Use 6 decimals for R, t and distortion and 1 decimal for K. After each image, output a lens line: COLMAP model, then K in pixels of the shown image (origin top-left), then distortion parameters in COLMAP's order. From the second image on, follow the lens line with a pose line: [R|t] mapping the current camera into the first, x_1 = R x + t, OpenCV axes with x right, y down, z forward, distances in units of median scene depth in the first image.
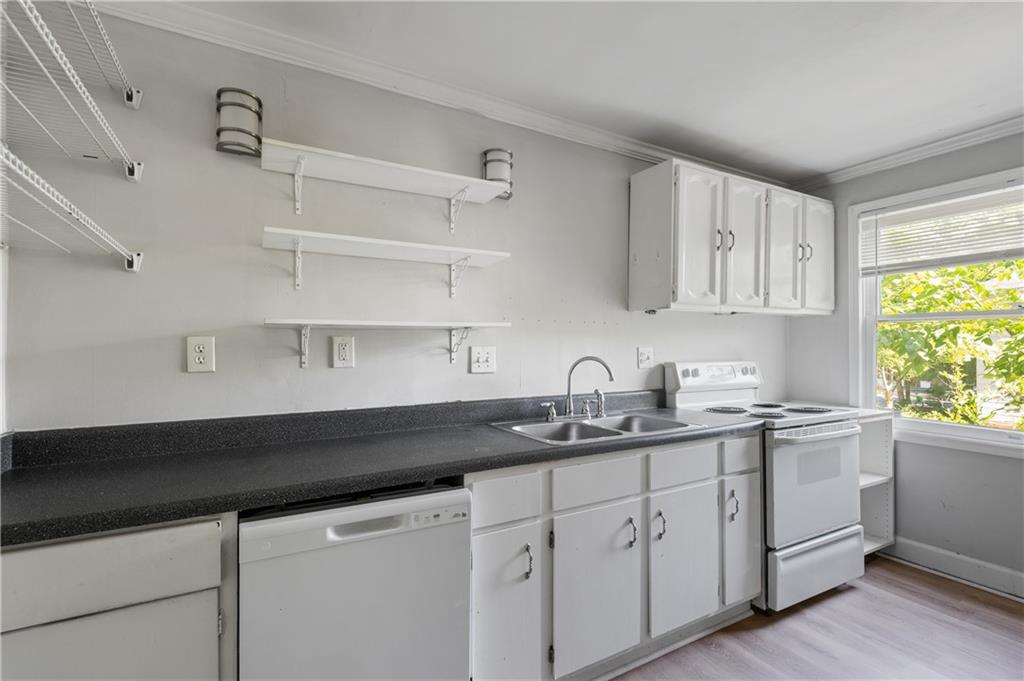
lens RADIAL K [[467.6, 0, 516.4], [0, 467.6, 344.6], [0, 0, 1]] dist [-0.000150, -0.000183]
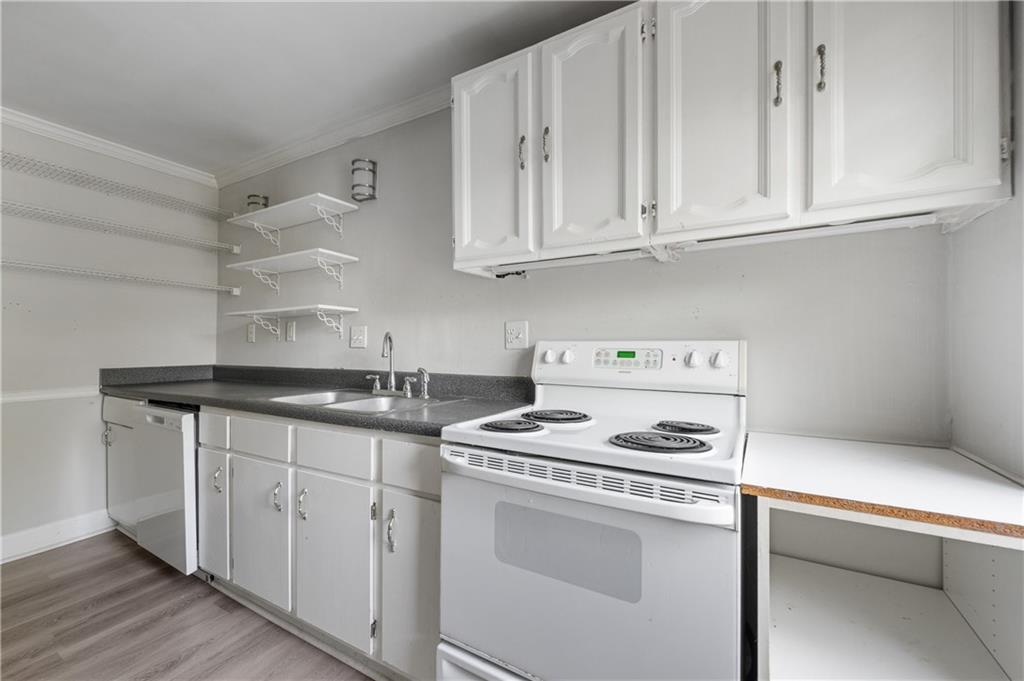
lens RADIAL K [[405.8, 0, 514.8], [0, 405.8, 344.1], [0, 0, 1]] dist [-0.002997, 0.000198]
pose [[0.524031, -0.001657, -0.851697, 1.034609], [0.000957, 0.999999, -0.001356, 0.052081], [0.851698, -0.000104, 0.524032, 0.784441]]
